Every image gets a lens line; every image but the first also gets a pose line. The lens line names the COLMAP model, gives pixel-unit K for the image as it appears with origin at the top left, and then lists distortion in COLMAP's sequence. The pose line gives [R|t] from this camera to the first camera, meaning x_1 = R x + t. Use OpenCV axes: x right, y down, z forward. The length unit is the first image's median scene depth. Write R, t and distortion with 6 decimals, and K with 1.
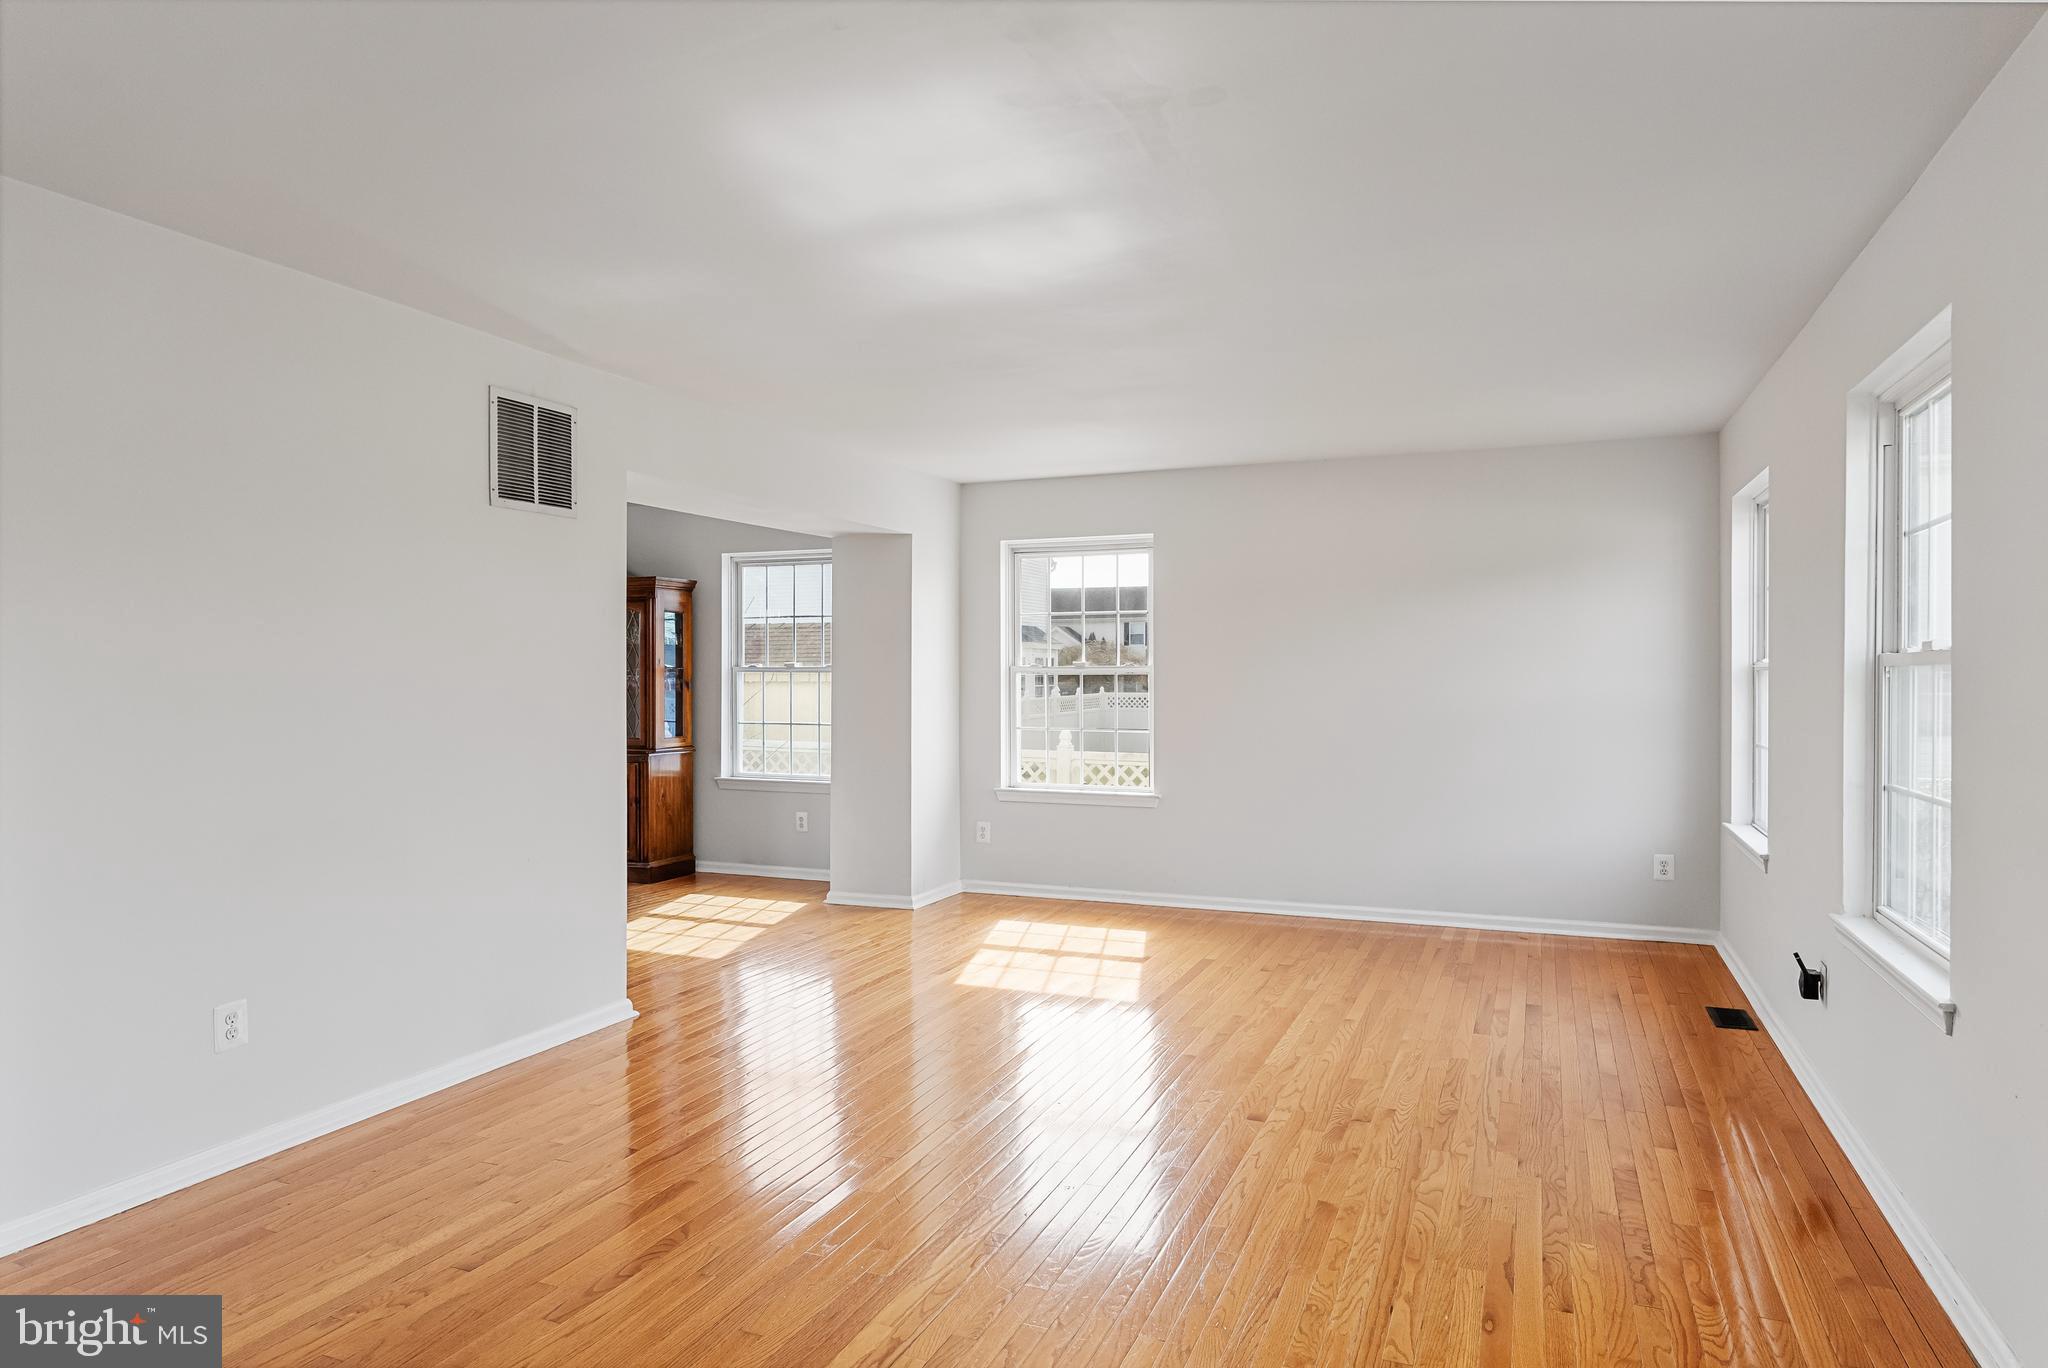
lens RADIAL K [[1233.2, 0, 1024.7], [0, 1233.2, 686.8], [0, 0, 1]] dist [-0.004985, 0.000143]
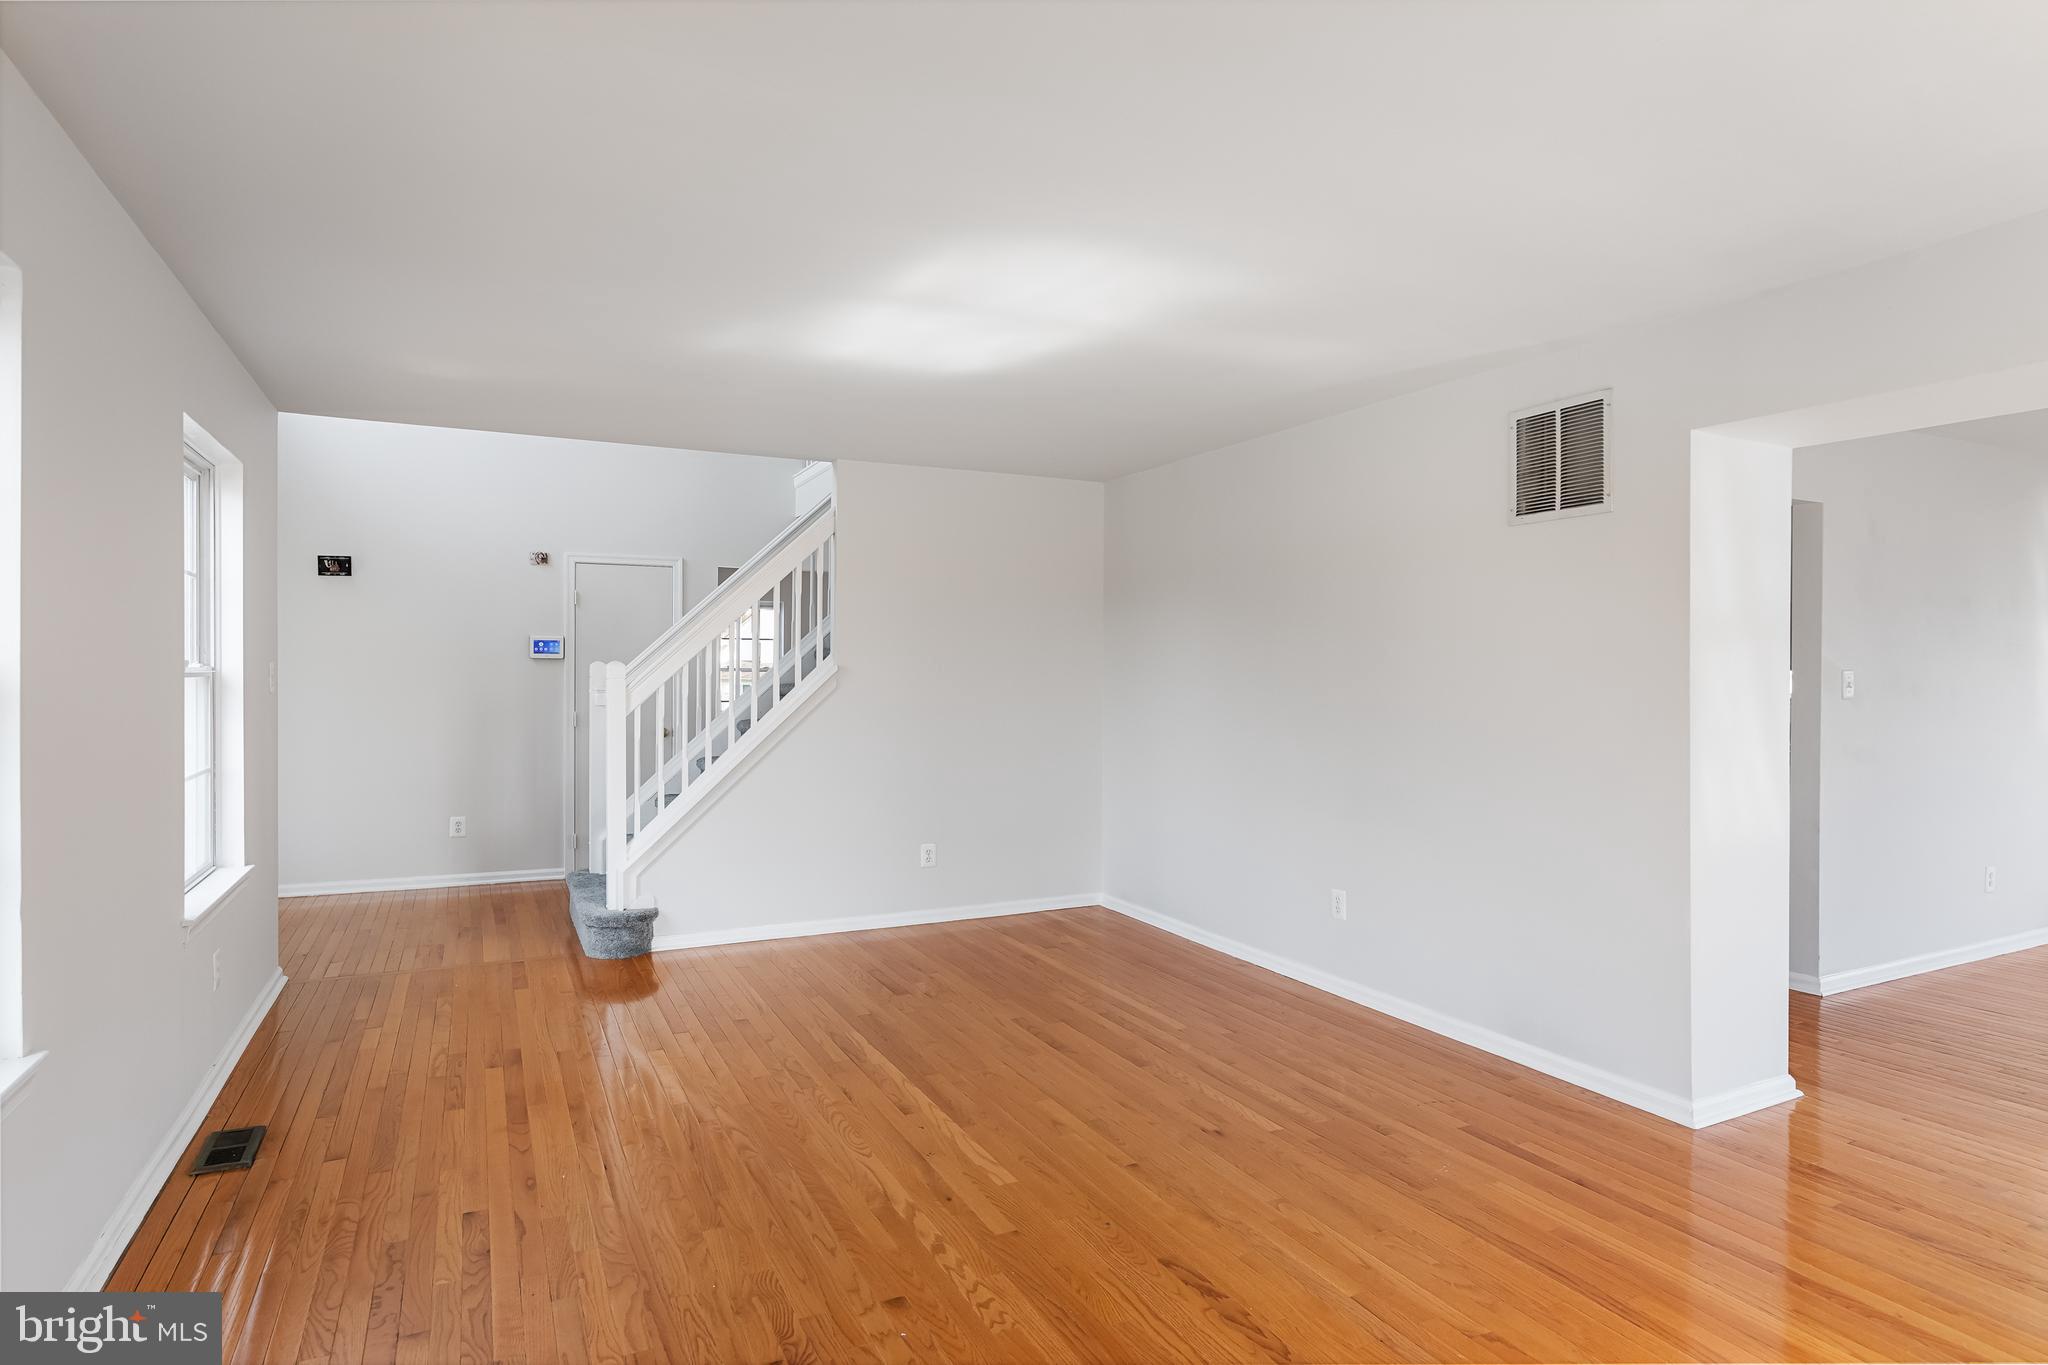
lens RADIAL K [[1114.0, 0, 1034.1], [0, 1114.0, 678.9], [0, 0, 1]] dist [-0.026625, -0.000475]
pose [[-0.653797, 0.001271, -0.756669, 0.529501], [-0.014029, 0.999806, 0.013801, -0.021798], [0.756540, 0.019638, -0.653652, 1.253538]]
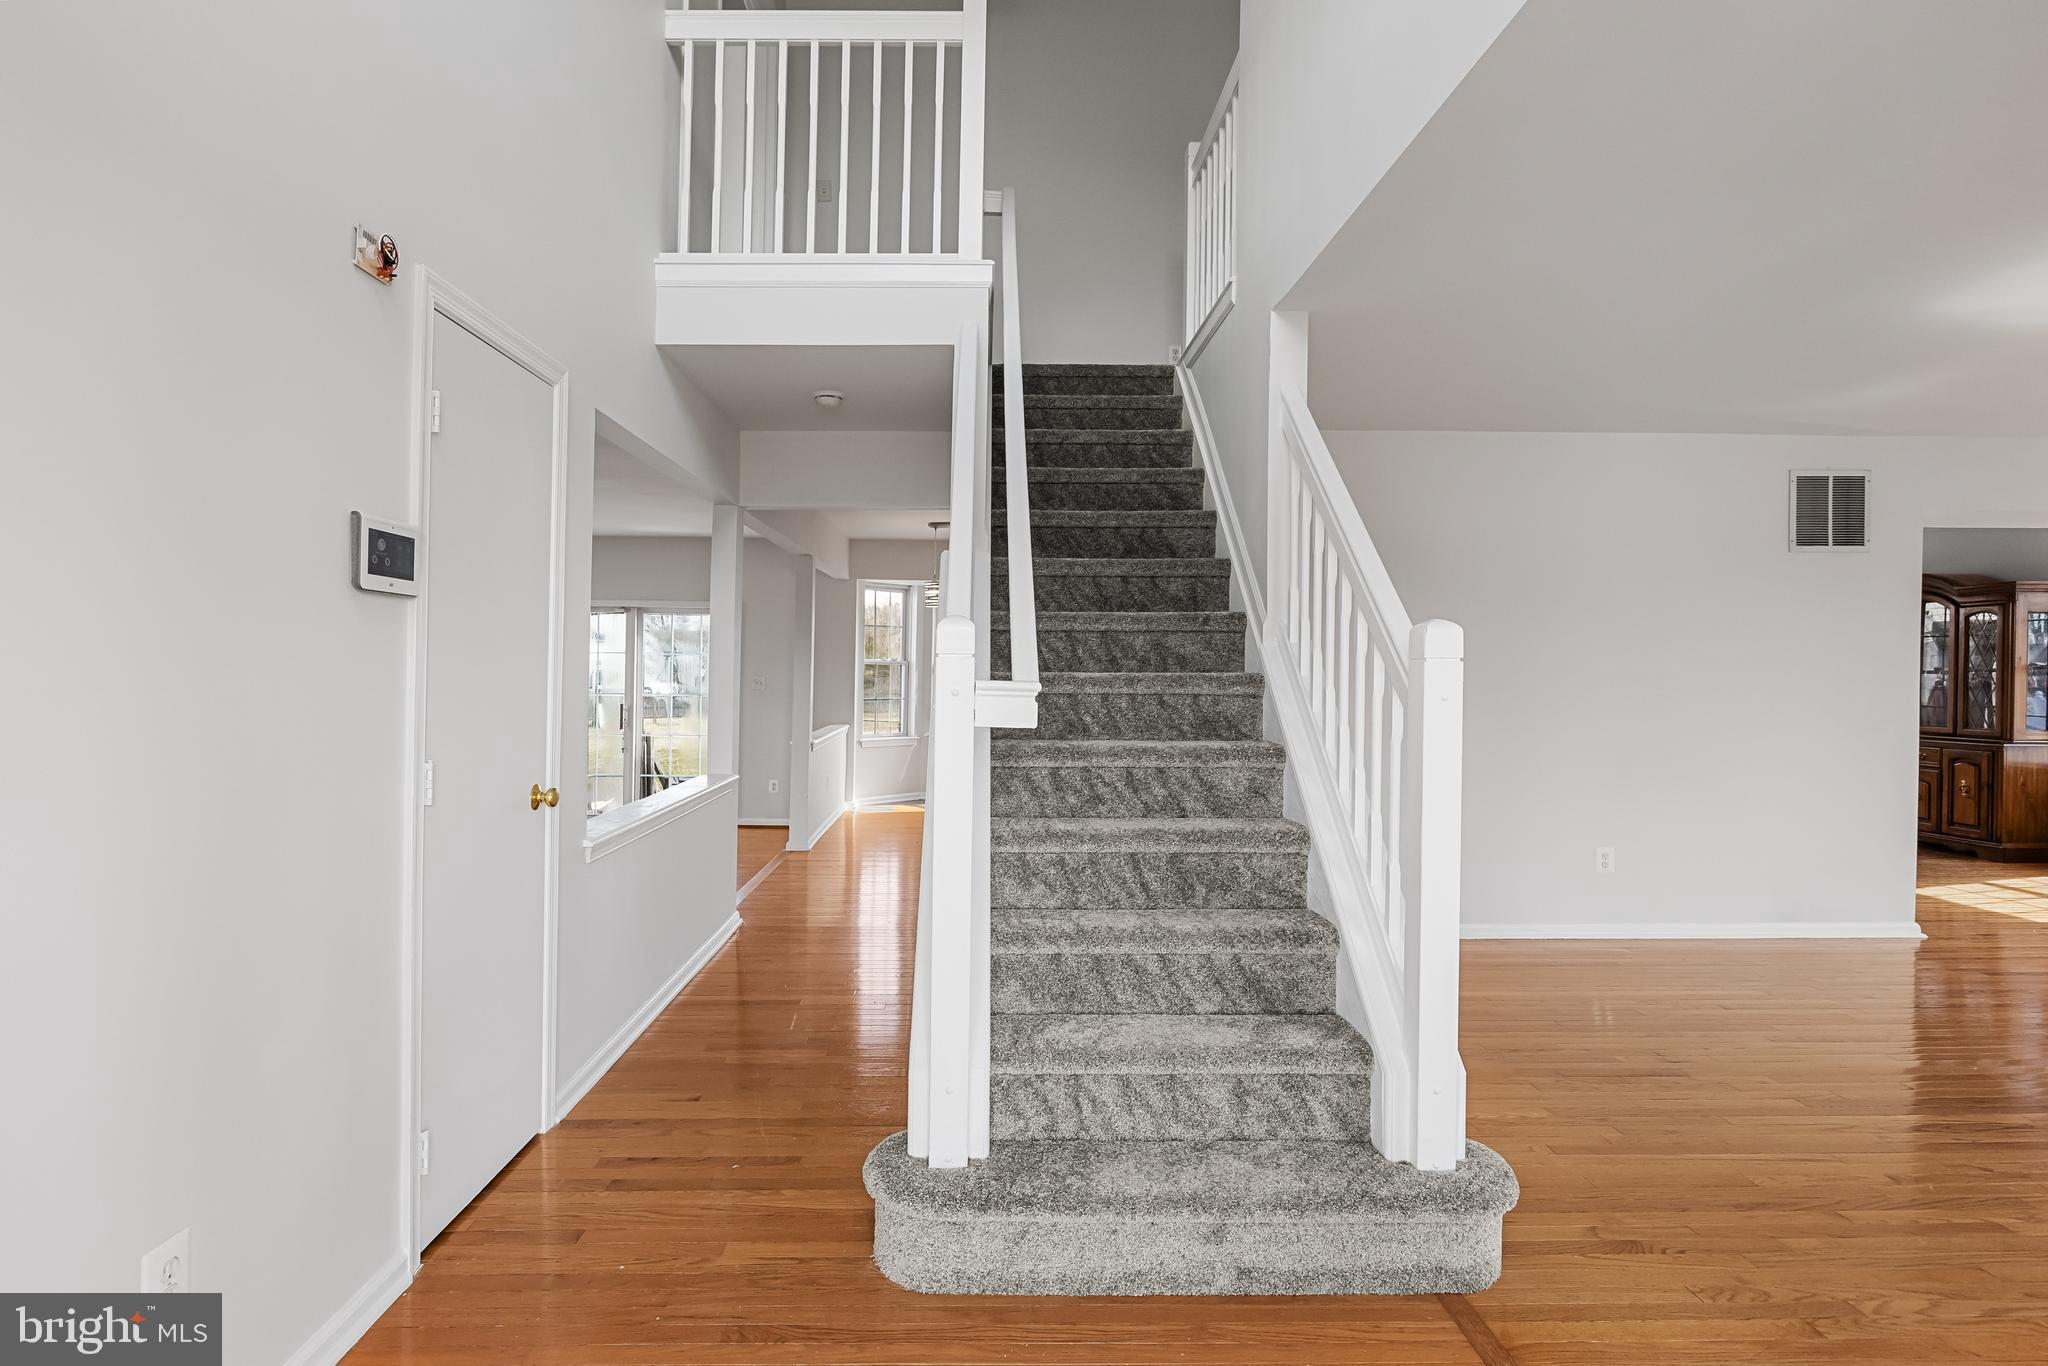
lens RADIAL K [[1020.9, 0, 978.9], [0, 1020.9, 679.1], [0, 0, 1]] dist [-0.006680, -0.000198]
pose [[0.397552, 0.009643, -0.917529, 0.278331], [-0.015751, 0.999869, 0.003684, 0.013495], [0.917444, 0.012988, 0.397652, -0.343207]]
